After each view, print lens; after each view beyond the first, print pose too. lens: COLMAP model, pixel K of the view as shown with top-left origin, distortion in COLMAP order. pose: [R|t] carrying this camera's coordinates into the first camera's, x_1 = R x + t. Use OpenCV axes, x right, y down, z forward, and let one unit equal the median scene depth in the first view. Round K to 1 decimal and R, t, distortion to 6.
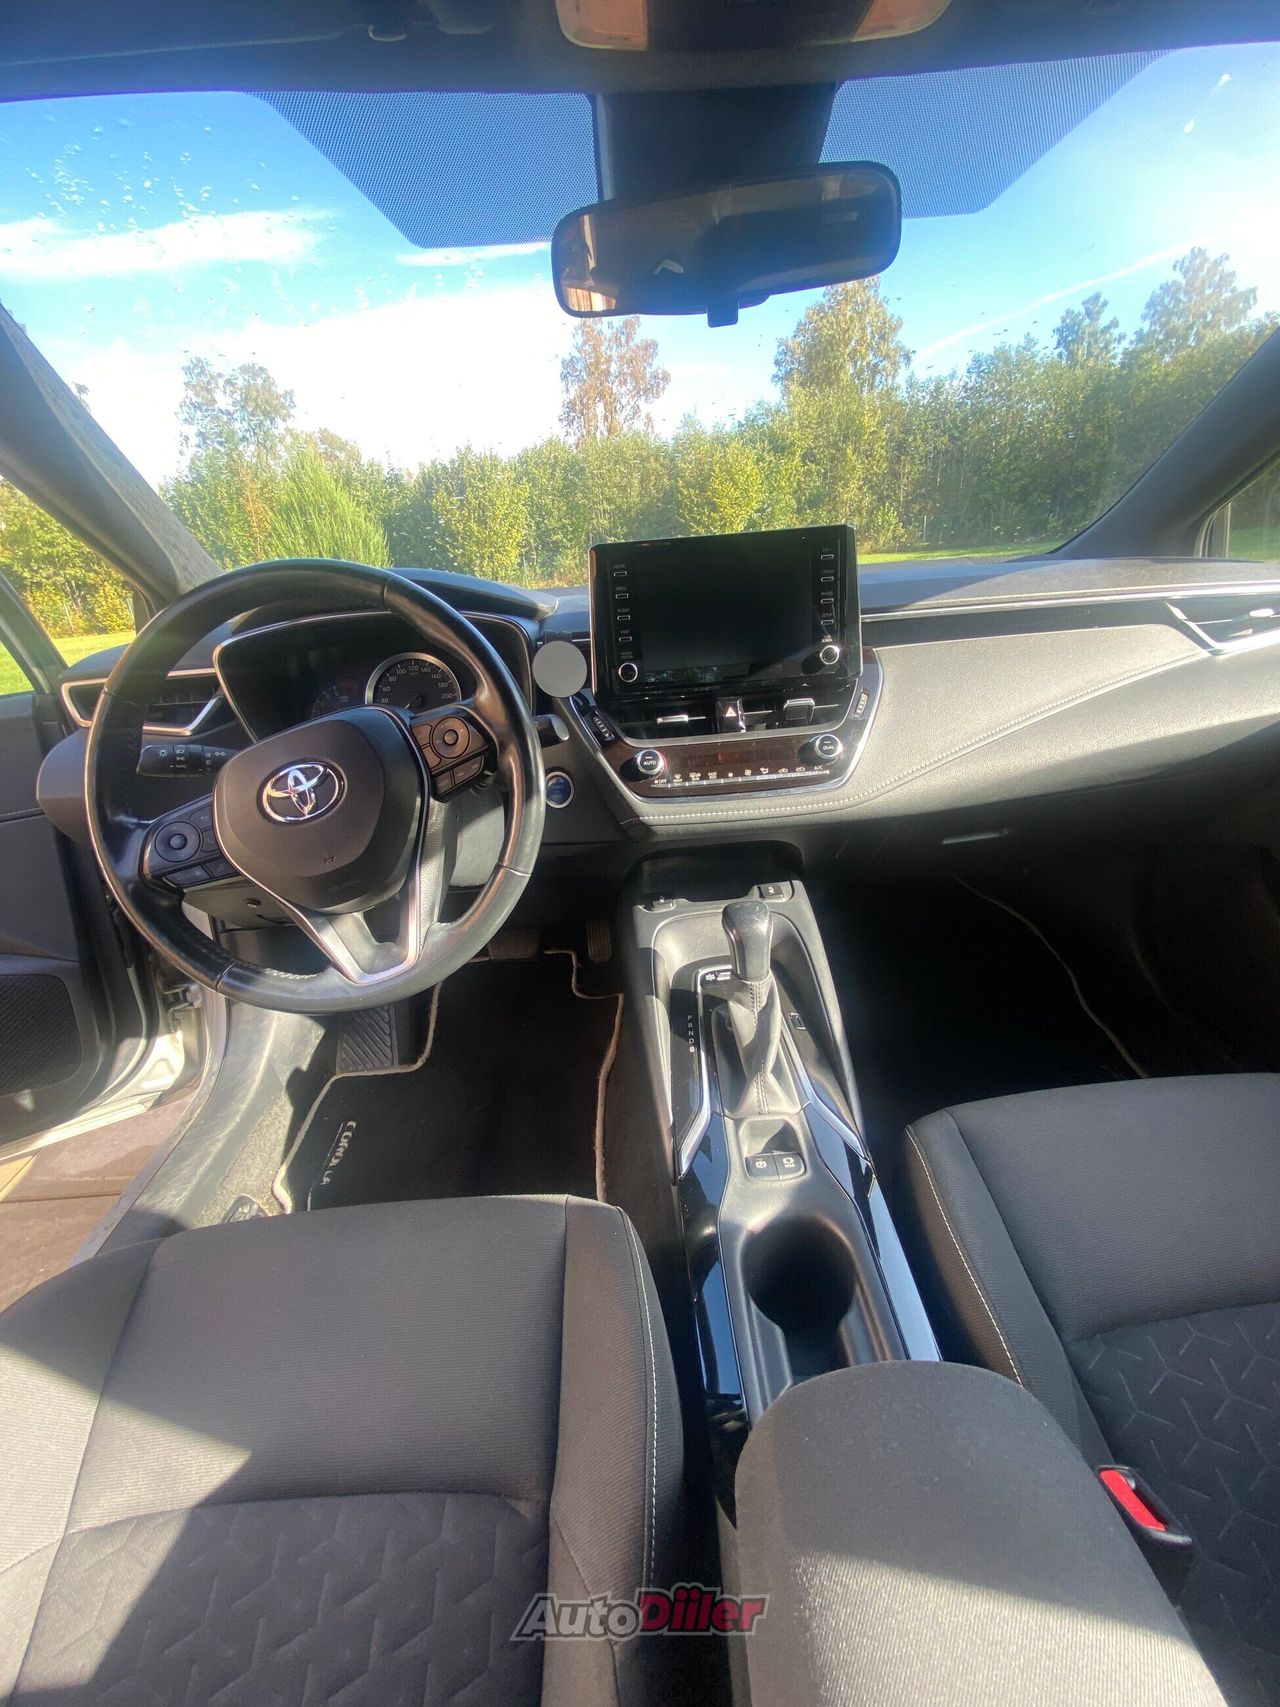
lens RADIAL K [[696.4, 0, 647.5], [0, 696.4, 856.4], [0, 0, 1]] dist [0.000386, -0.010046]
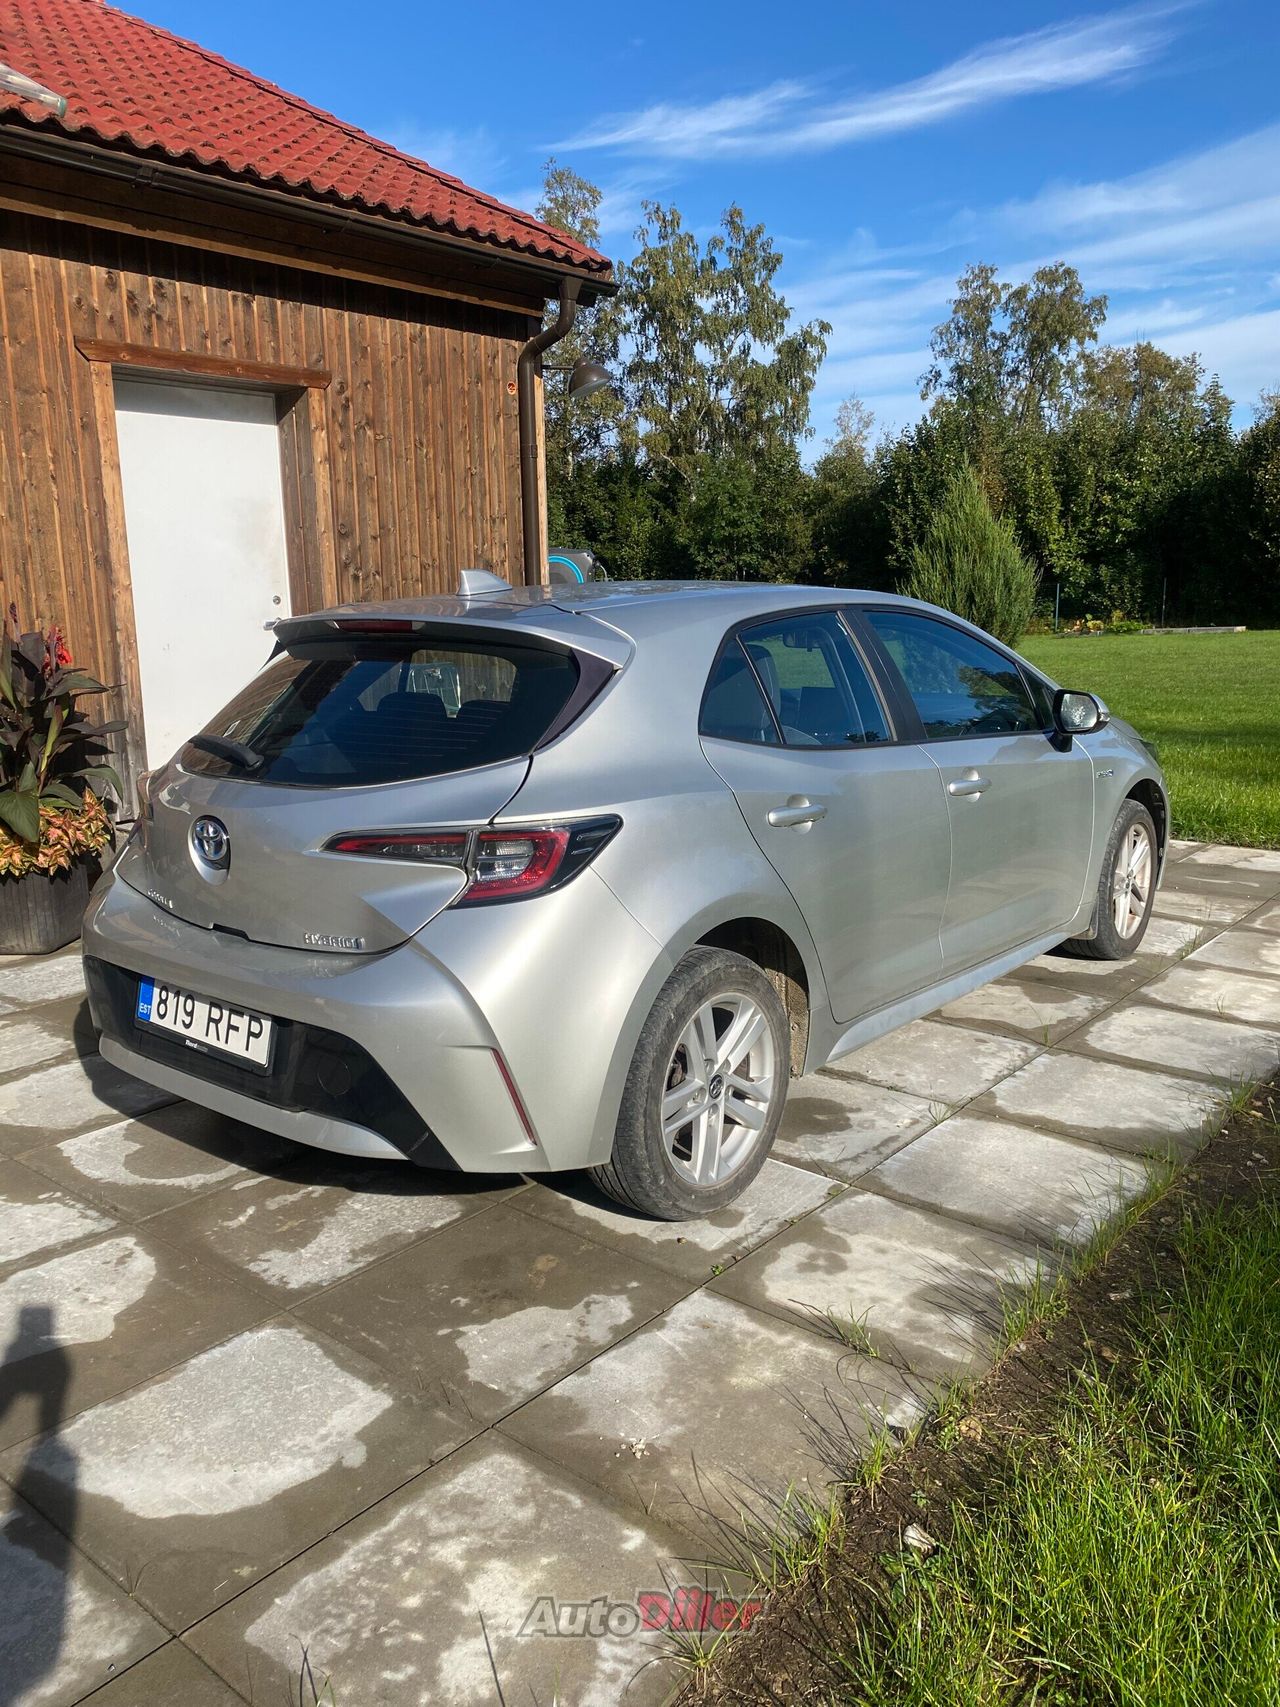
lens RADIAL K [[1310.6, 0, 642.1], [0, 1310.6, 826.7], [0, 0, 1]] dist [0.006244, 0.000613]
pose [[0.738401, 0.172889, -0.651824, 0.077803], [-0.291741, 0.953342, -0.077628, 0.020834], [0.607990, 0.247484, 0.754387, -0.090452]]
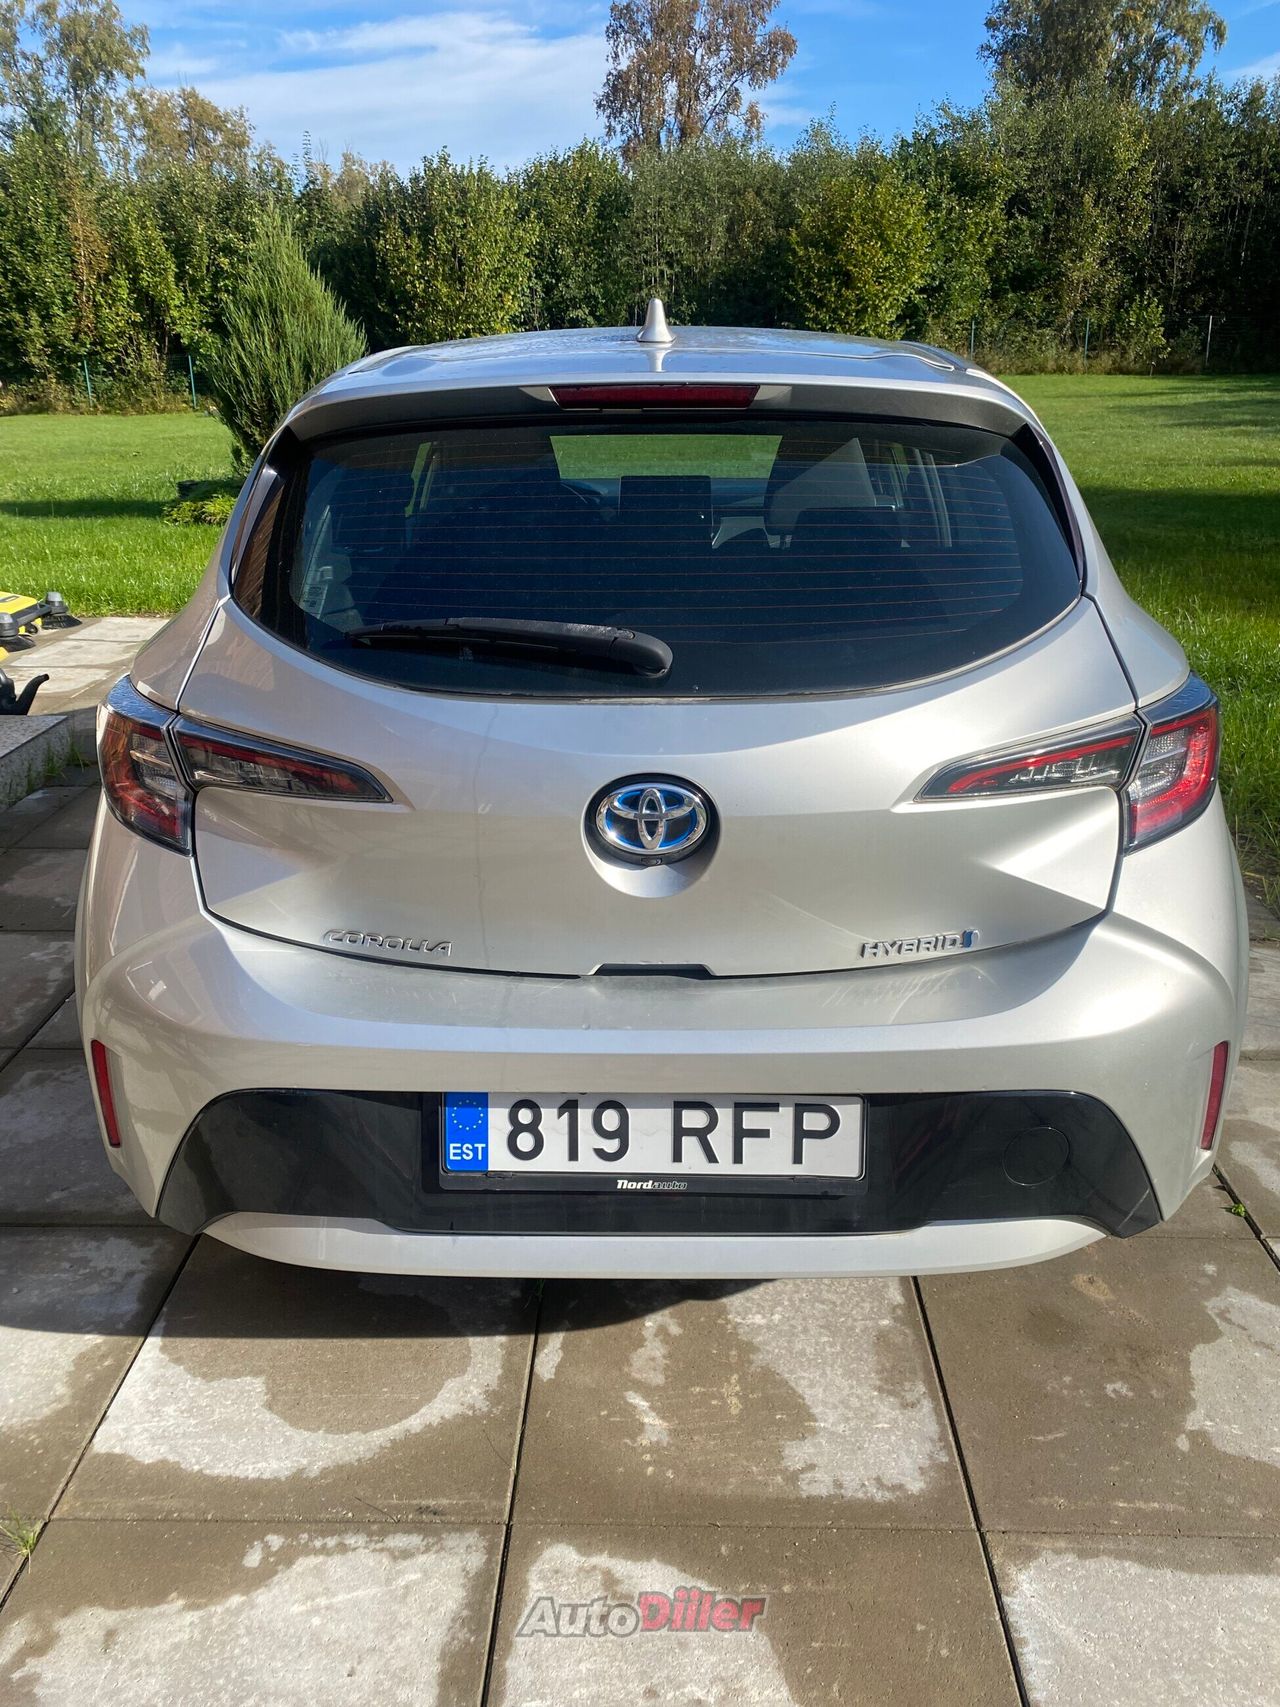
lens RADIAL K [[1310.6, 0, 642.1], [0, 1310.6, 826.7], [0, 0, 1]] dist [0.006244, 0.000613]
pose [[0.995844, 0.080008, -0.043518, 0.007131], [-0.082078, 0.995466, -0.048067, 0.025546], [0.039475, 0.051439, 0.997896, -0.087910]]
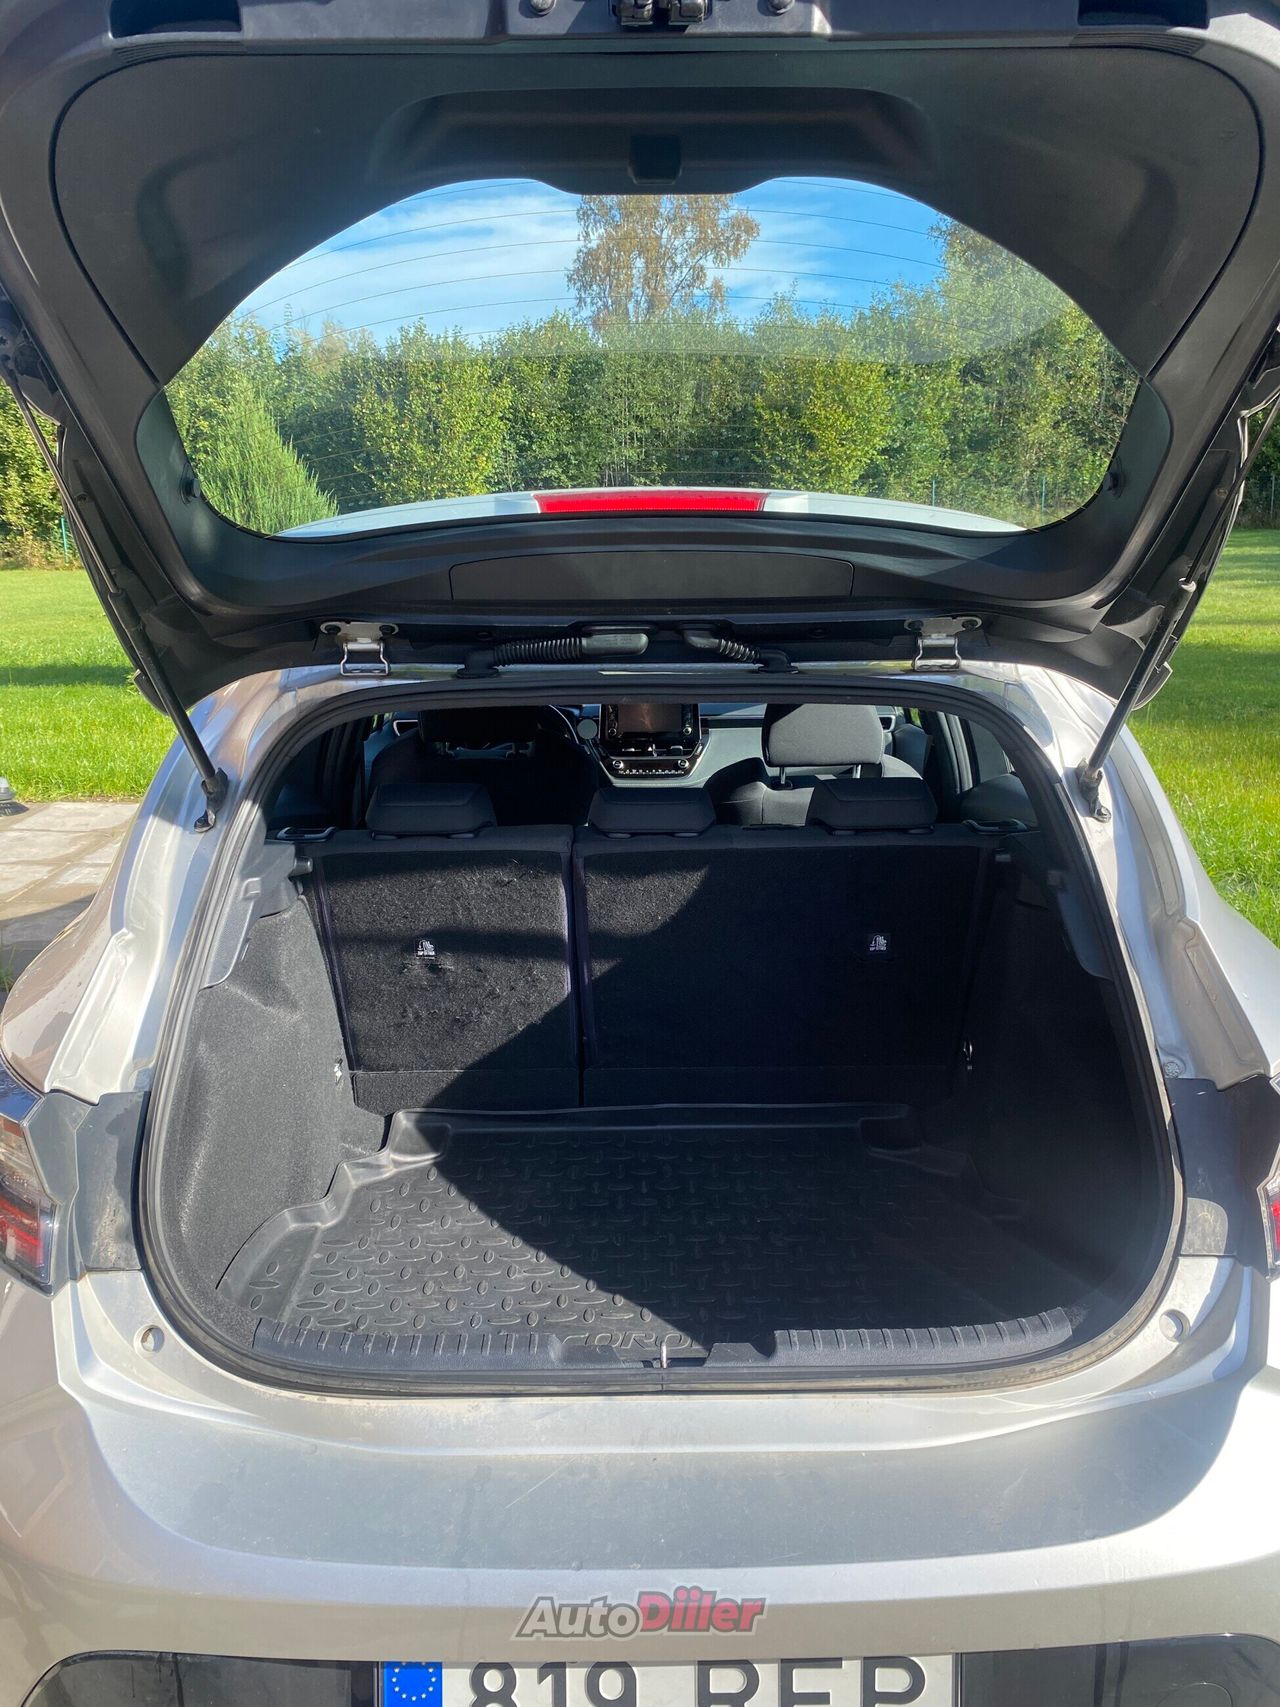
lens RADIAL K [[1310.6, 0, 642.1], [0, 1310.6, 826.7], [0, 0, 1]] dist [0.006244, 0.000613]
pose [[0.997169, 0.068891, -0.030125, 0.005215], [-0.072750, 0.985228, -0.155028, 0.017386], [0.019000, 0.156781, 0.987451, -0.078496]]
